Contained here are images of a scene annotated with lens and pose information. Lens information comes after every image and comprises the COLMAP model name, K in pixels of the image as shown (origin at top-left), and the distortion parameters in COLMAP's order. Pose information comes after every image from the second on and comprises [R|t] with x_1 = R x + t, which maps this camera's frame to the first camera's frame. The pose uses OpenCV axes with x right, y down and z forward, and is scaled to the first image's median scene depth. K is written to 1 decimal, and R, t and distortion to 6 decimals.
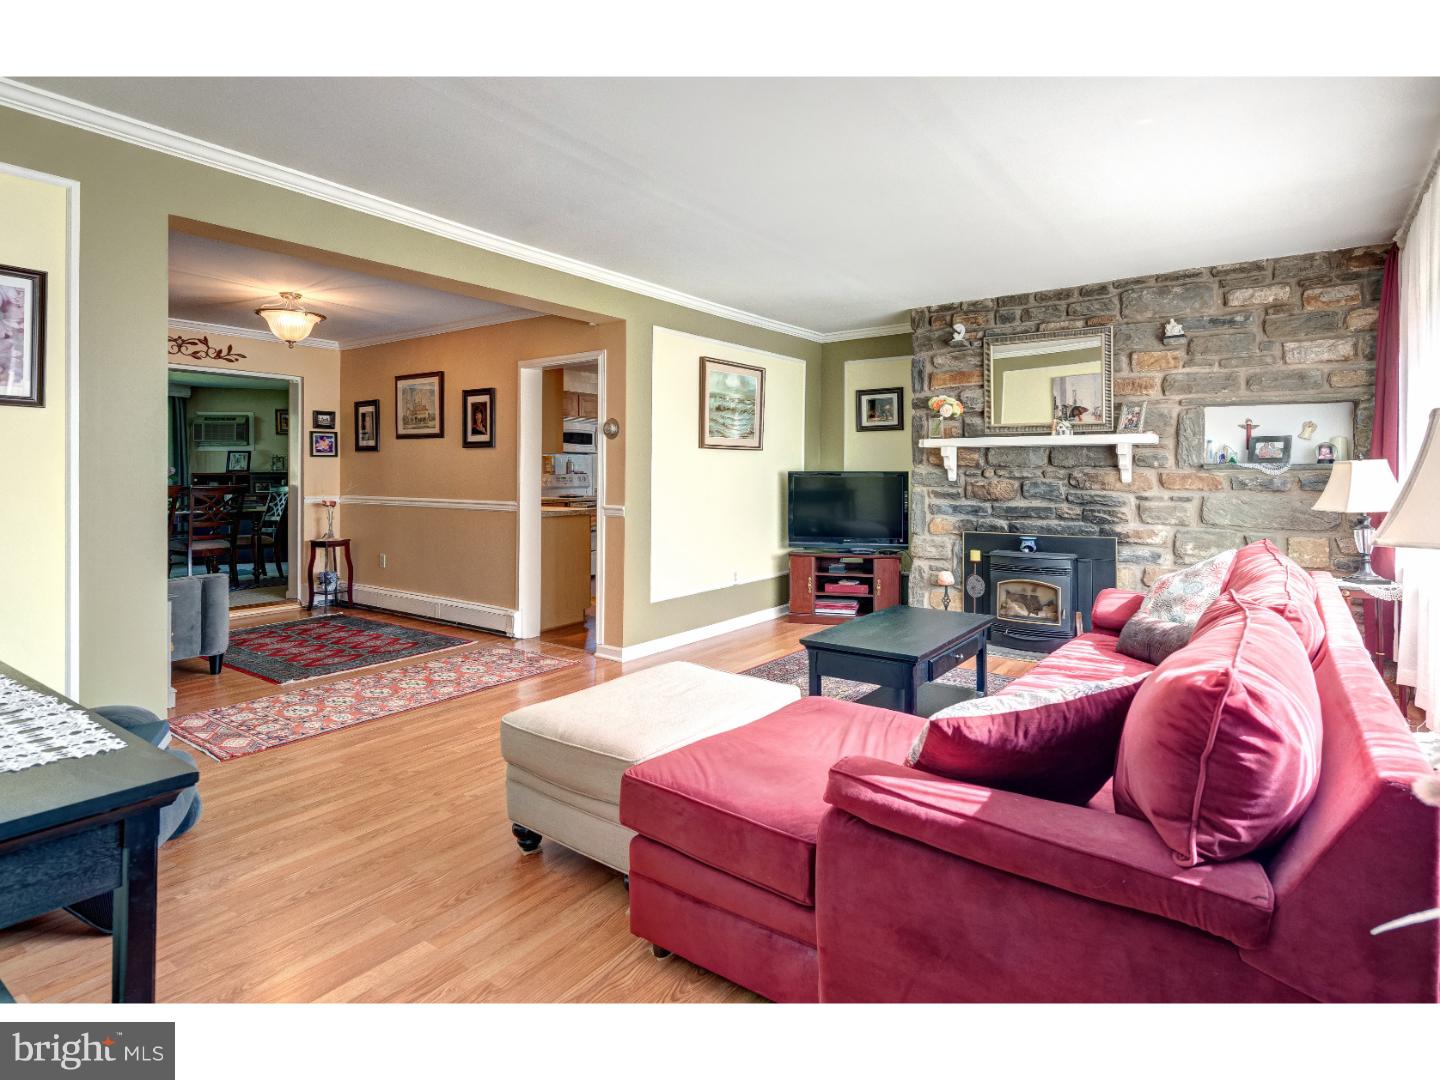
lens RADIAL K [[720.9, 0, 726.8], [0, 720.9, 473.9], [0, 0, 1]] dist [0.014046, -0.001036]
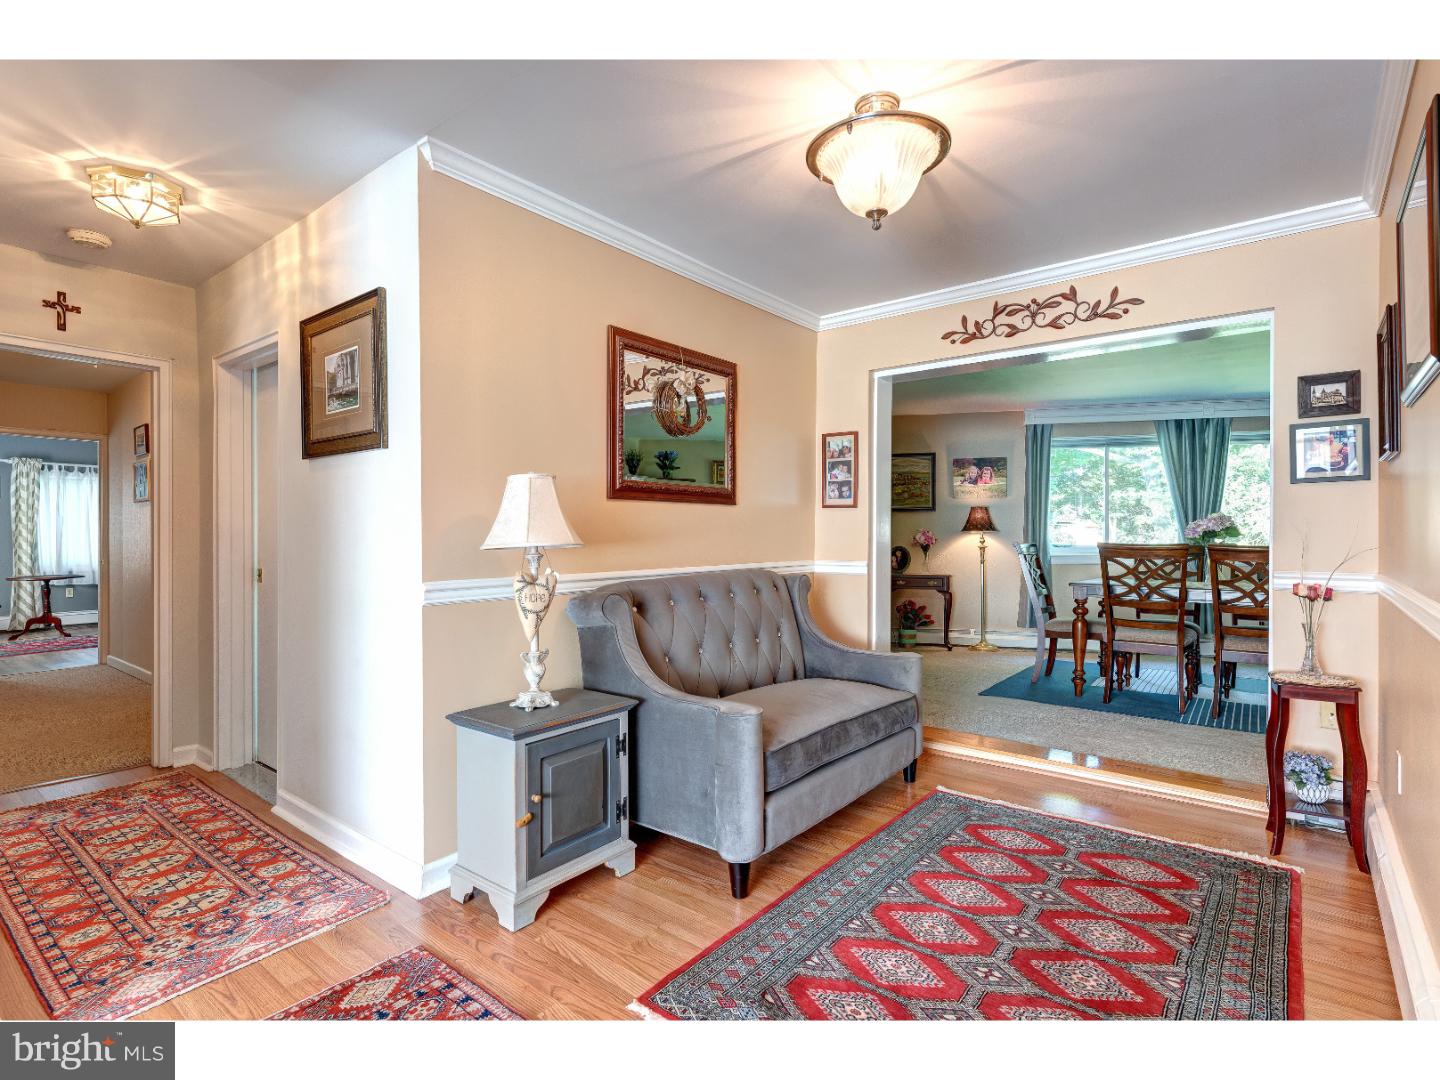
lens RADIAL K [[720.9, 0, 770.0], [0, 720.9, 538.7], [0, 0, 1]] dist [0.014046, -0.001036]
pose [[-0.031815, 0.004665, -0.999483, -0.122514], [0.000770, 0.999989, 0.004642, 0.008310], [0.999493, -0.000622, -0.031818, 0.713506]]
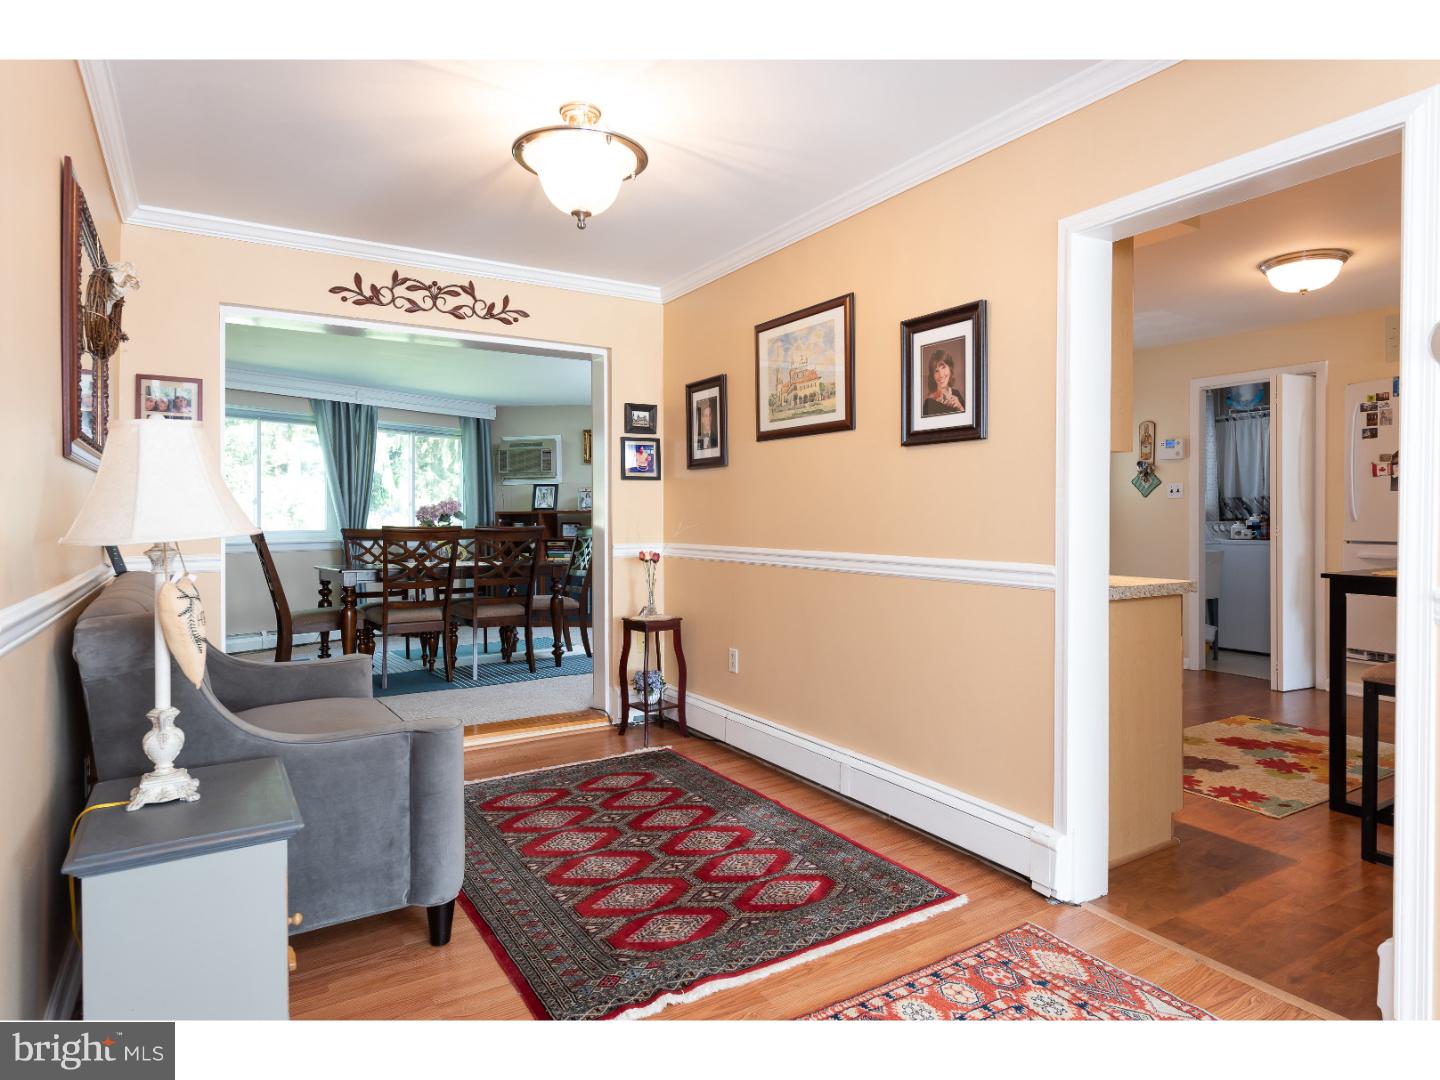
lens RADIAL K [[806.5, 0, 713.3], [0, 806.5, 529.3], [0, 0, 1]] dist [0.020529, 0.000079]
pose [[0.916021, 0.001384, -0.401129, -0.238062], [0.005525, 0.999856, 0.016066, 0.007962], [0.401093, -0.016932, 0.915881, 0.418965]]
